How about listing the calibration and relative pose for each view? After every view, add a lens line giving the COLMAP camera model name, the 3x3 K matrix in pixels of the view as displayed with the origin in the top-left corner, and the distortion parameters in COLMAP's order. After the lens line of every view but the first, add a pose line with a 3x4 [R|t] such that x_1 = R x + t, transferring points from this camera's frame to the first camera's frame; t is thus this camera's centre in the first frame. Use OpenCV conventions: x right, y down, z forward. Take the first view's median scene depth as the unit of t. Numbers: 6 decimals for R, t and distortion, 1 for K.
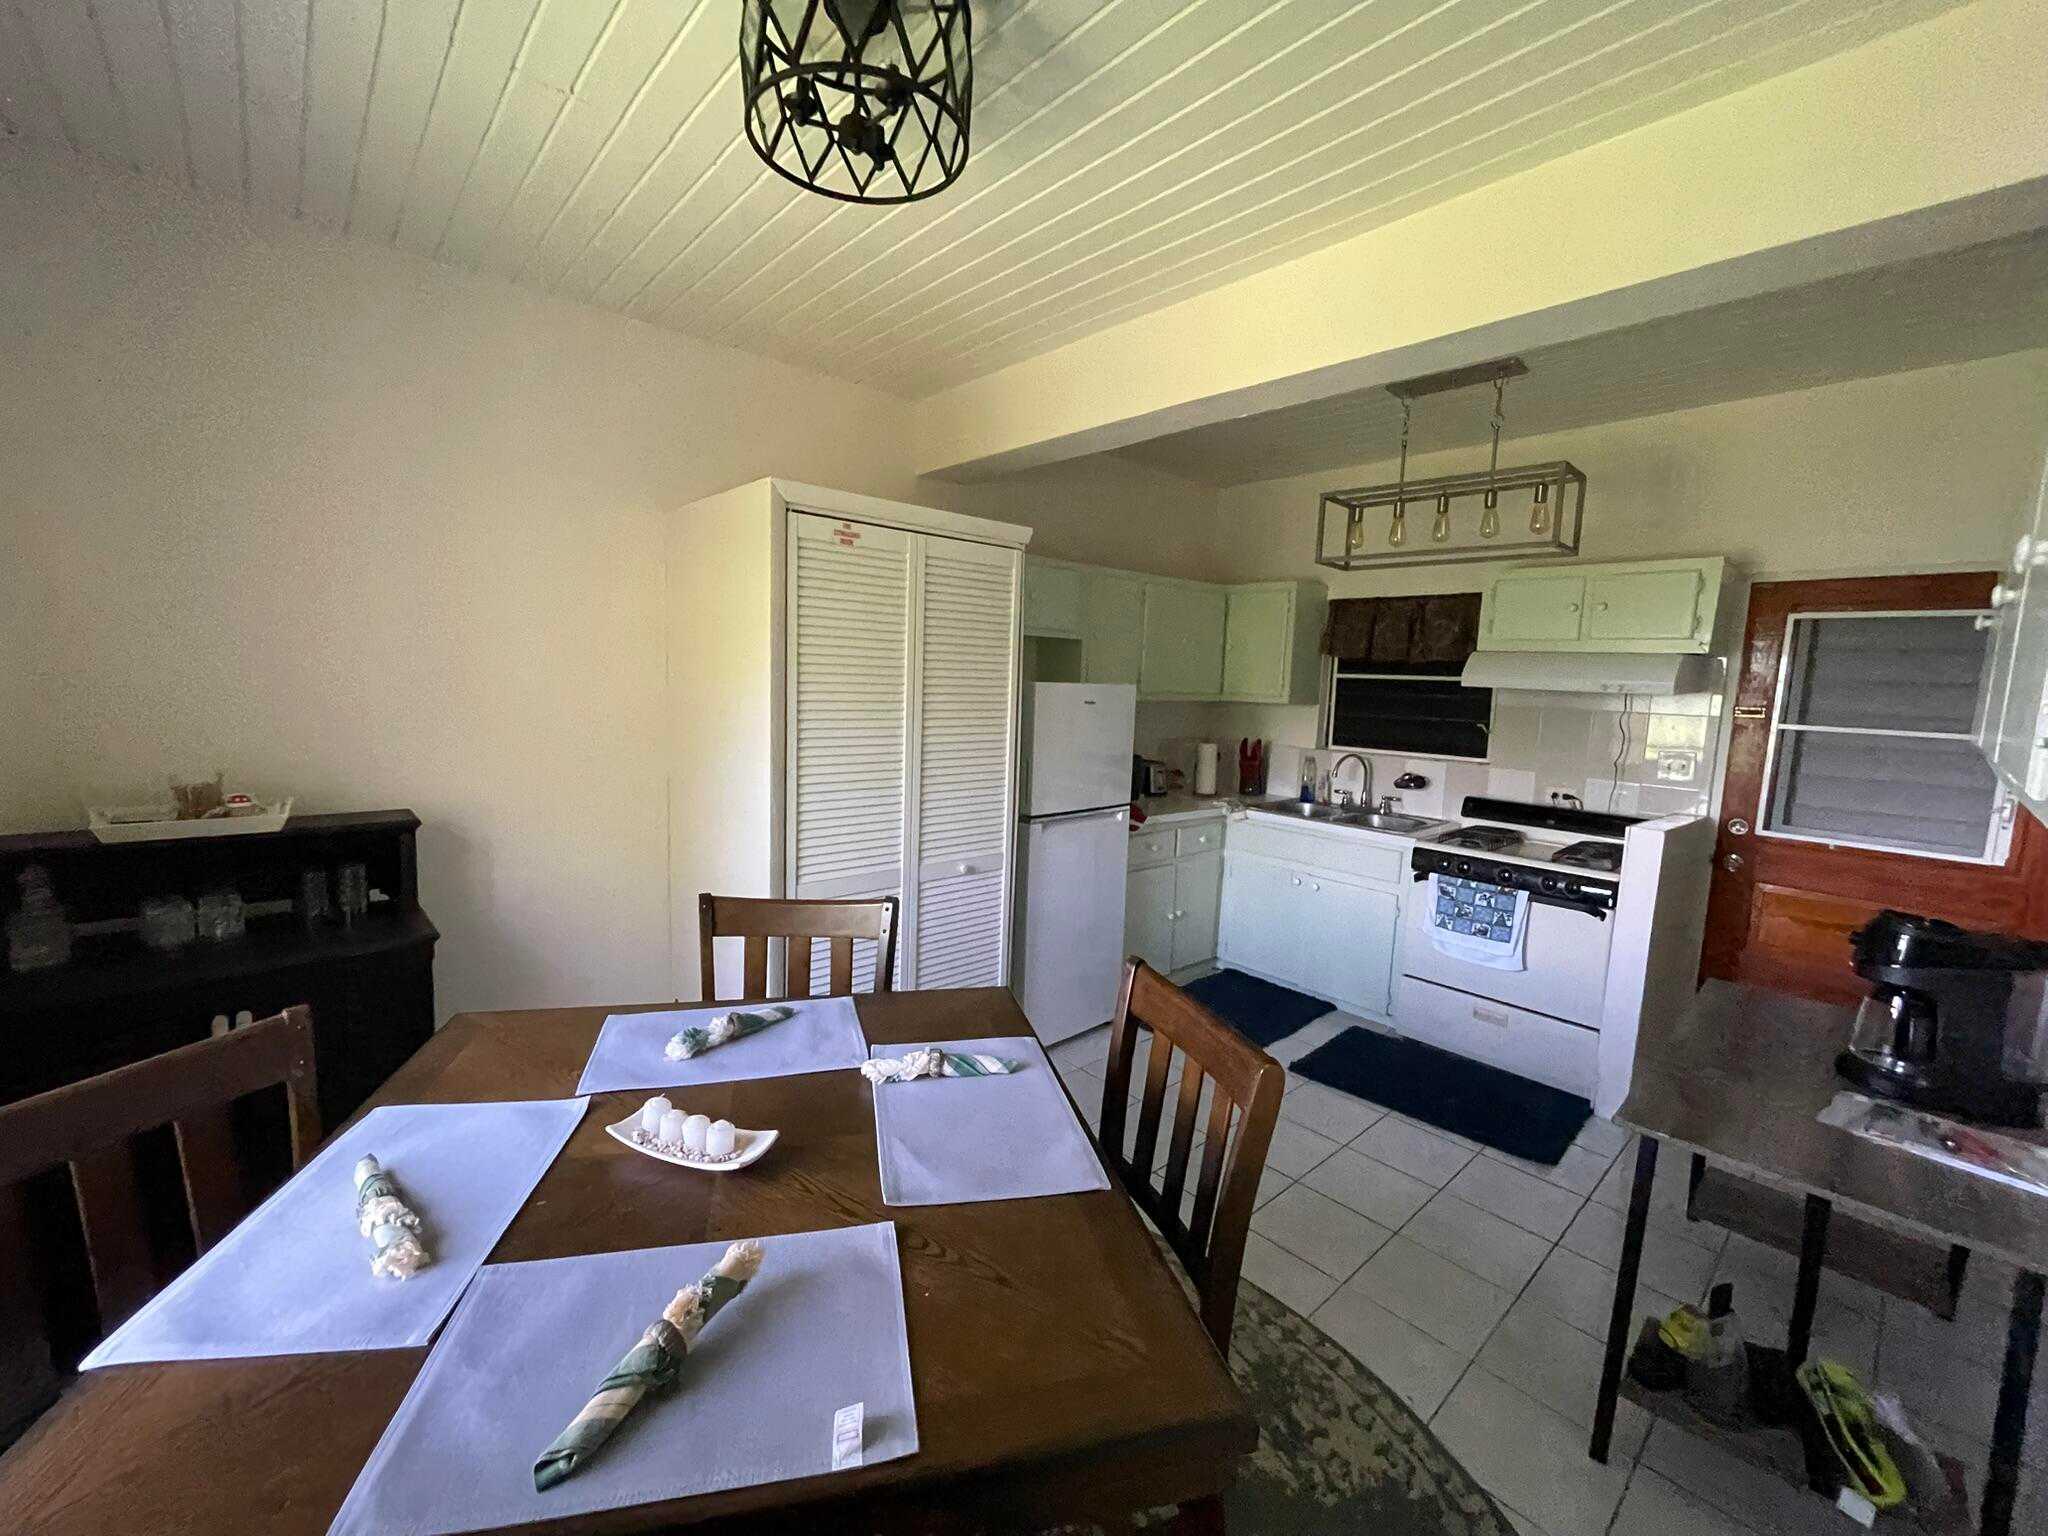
lens RADIAL K [[826.9, 0, 1026.2], [0, 826.9, 762.2], [0, 0, 1]] dist [-0.001717, 0.001496]
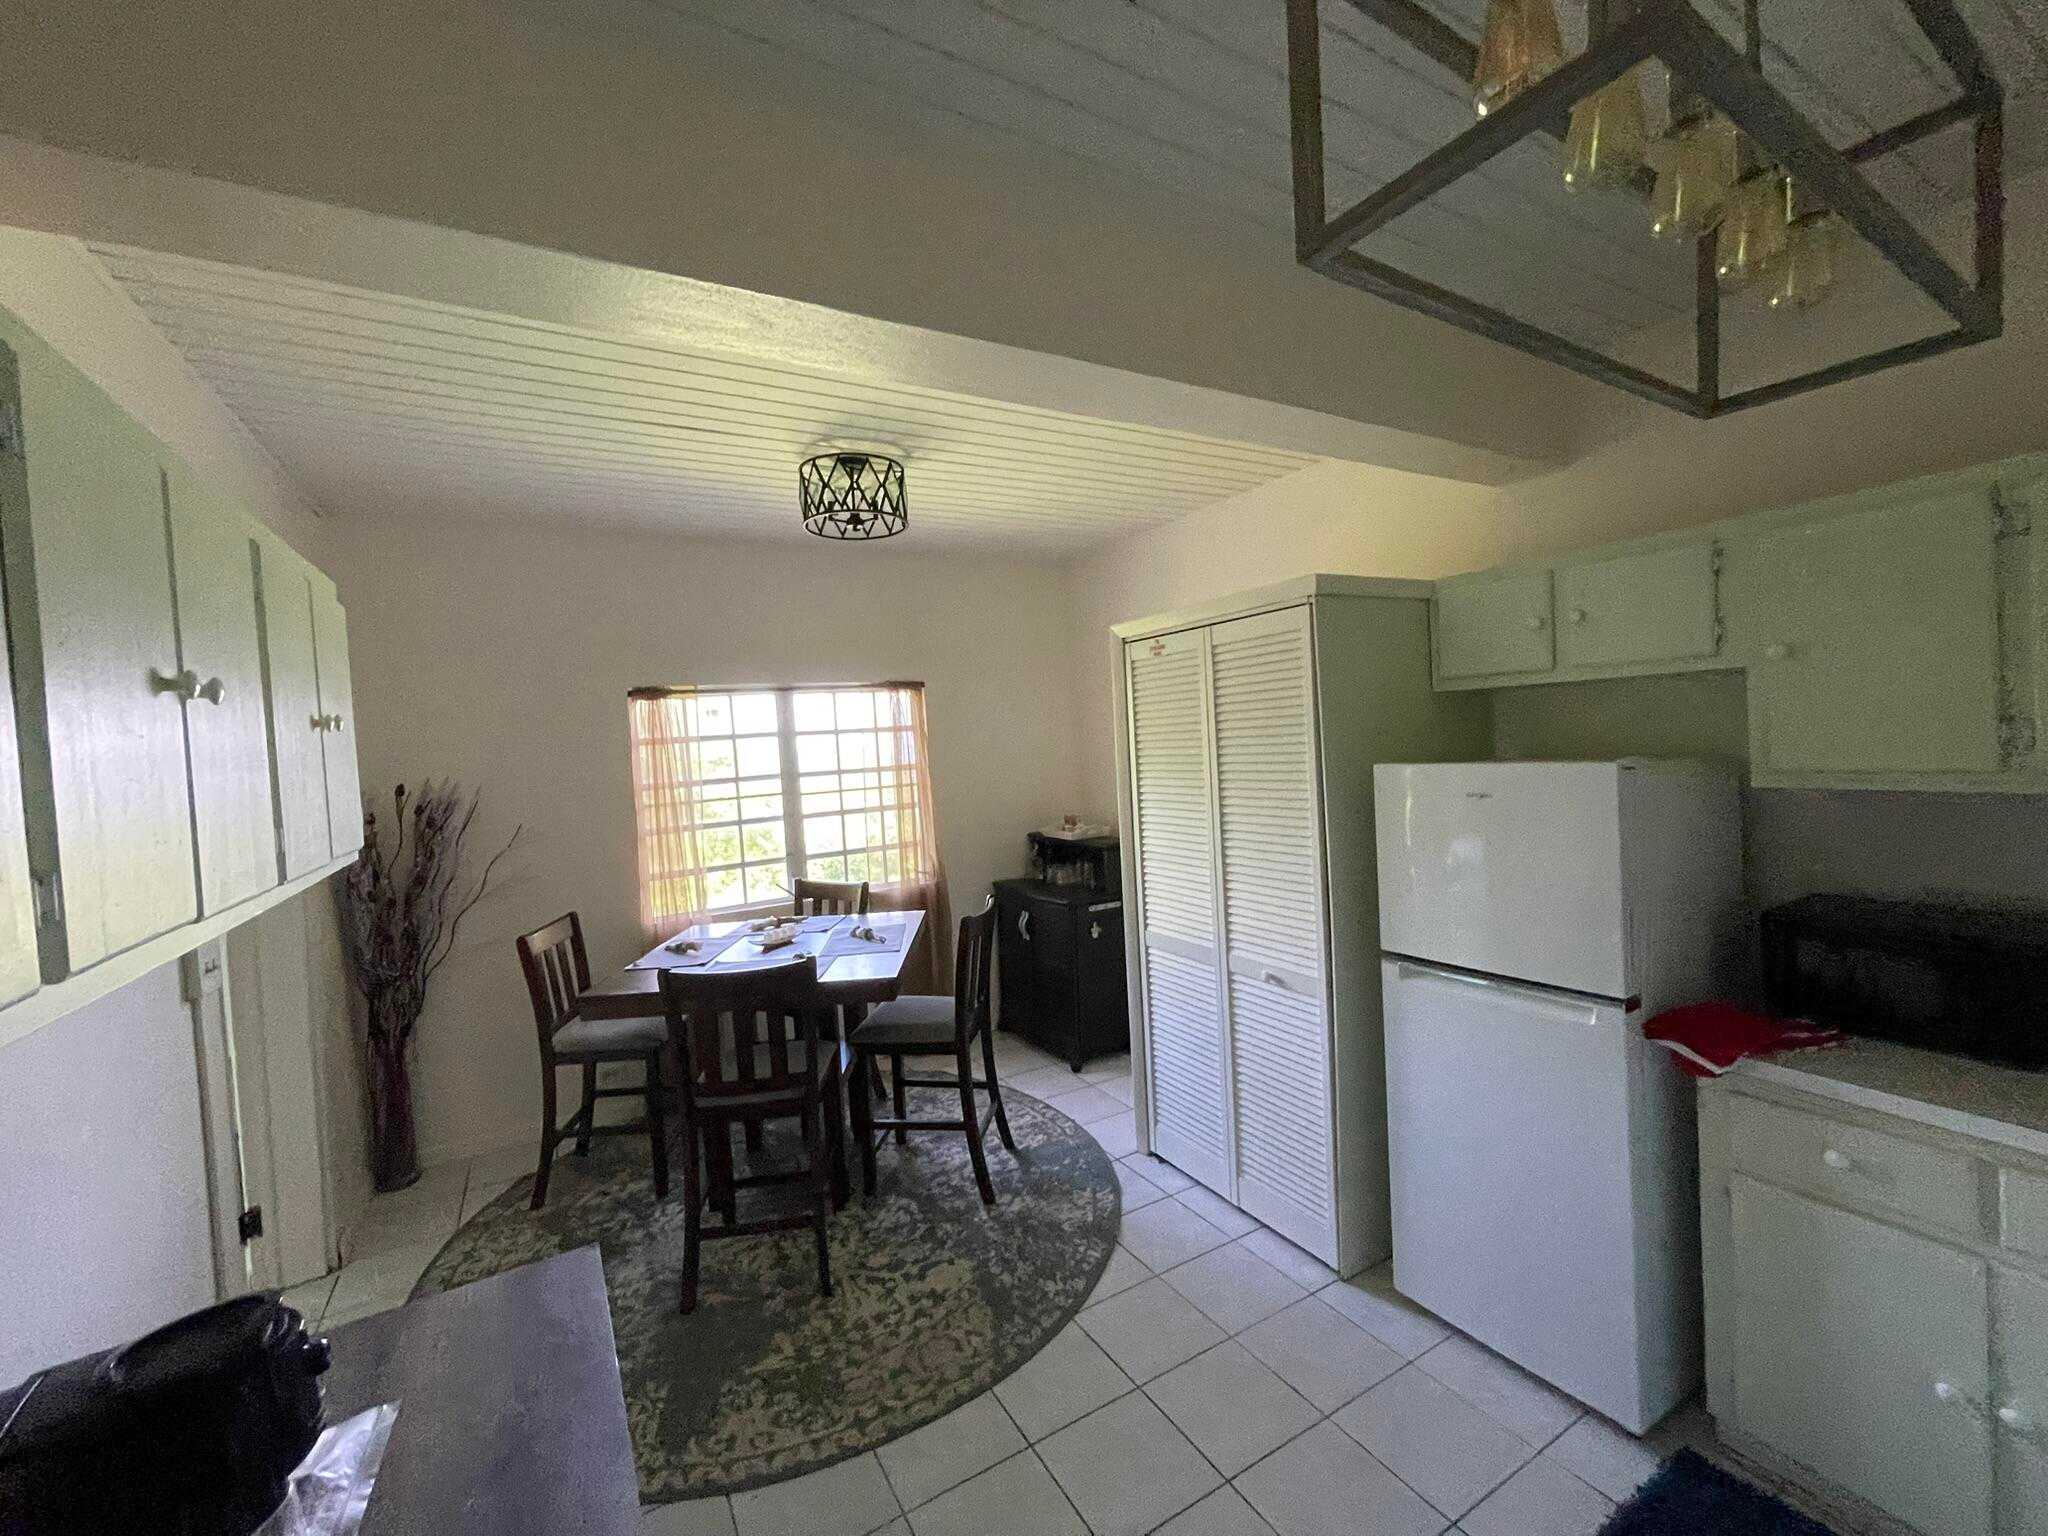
lens RADIAL K [[826.9, 0, 1025.9], [0, 826.9, 775.8], [0, 0, 1]] dist [-0.001717, 0.001496]
pose [[-0.213538, 0.018296, -0.976764, 1.208140], [-0.048207, 0.998409, 0.029241, -0.143374], [0.975745, 0.053331, -0.212316, 1.315458]]
